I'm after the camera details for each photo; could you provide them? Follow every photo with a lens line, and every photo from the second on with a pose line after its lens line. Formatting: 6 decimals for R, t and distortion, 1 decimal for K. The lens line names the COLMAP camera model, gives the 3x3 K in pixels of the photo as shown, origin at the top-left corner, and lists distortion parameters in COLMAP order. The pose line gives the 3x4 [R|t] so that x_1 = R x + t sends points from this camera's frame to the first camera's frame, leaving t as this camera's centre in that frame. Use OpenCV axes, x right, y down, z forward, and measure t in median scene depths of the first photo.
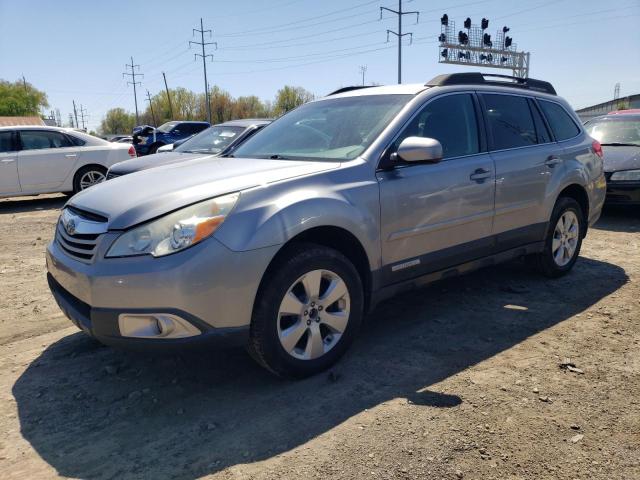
lens RADIAL K [[506.9, 0, 323.3], [0, 506.9, 241.4], [0, 0, 1]] dist [0.011334, -0.010106]
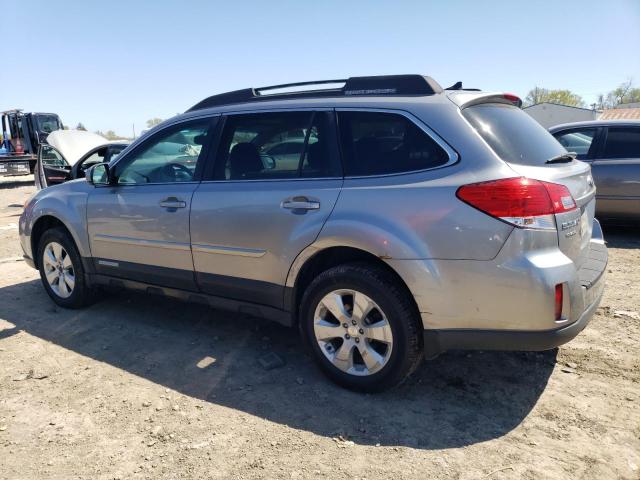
lens RADIAL K [[489.2, 0, 308.9], [0, 489.2, 247.7], [0, 0, 1]] dist [0.008396, 0.000912]
pose [[0.286244, 0.222714, -0.931914, 1.283111], [-0.172044, 0.968750, 0.178673, -0.265153], [0.942584, 0.109186, 0.315615, 0.957459]]
